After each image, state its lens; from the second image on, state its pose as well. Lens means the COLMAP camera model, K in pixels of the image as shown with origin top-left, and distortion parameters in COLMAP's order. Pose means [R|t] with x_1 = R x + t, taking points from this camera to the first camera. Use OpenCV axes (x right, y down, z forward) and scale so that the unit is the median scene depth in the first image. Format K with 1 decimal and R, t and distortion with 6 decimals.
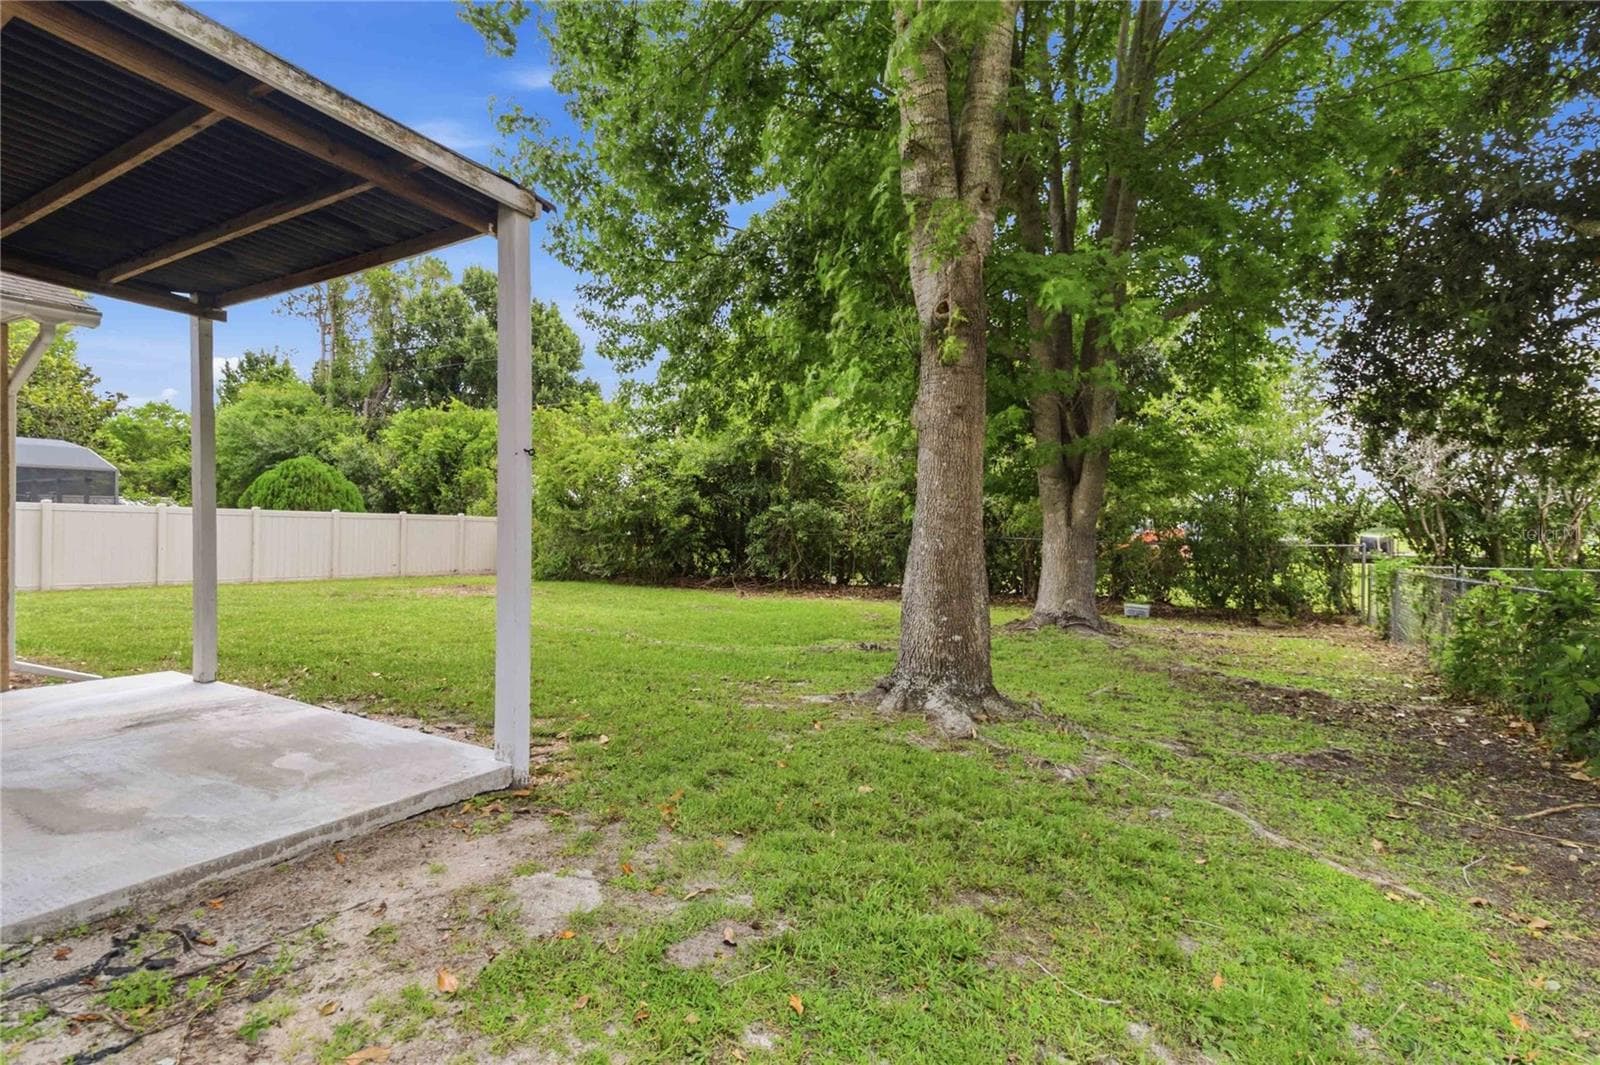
lens RADIAL K [[752.1, 0, 800.0], [0, 752.1, 532.5], [0, 0, 1]] dist [-0.000045, -0.000020]
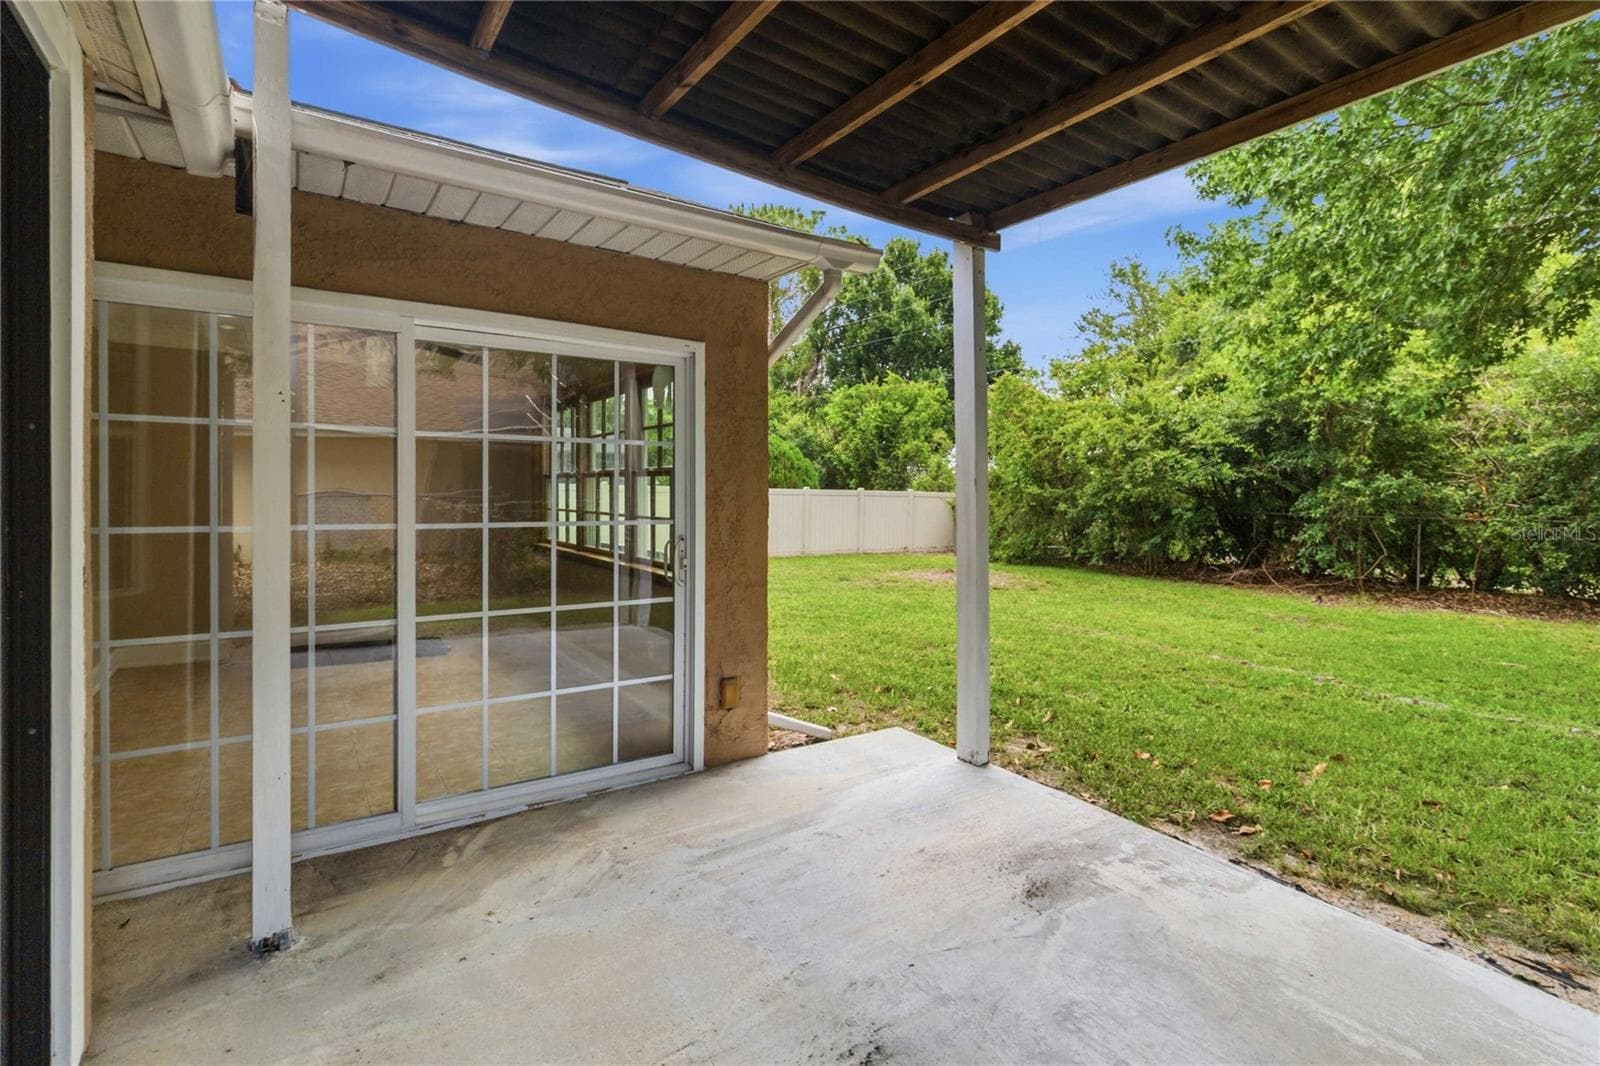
lens RADIAL K [[755.7, 0, 812.2], [0, 755.7, 493.9], [0, 0, 1]] dist [0.002282, 0.000101]
pose [[0.904230, -0.000611, -0.427046, -0.129574], [-0.003181, 0.999962, -0.008165, -0.009411], [0.427035, 0.008742, 0.904193, 0.059582]]
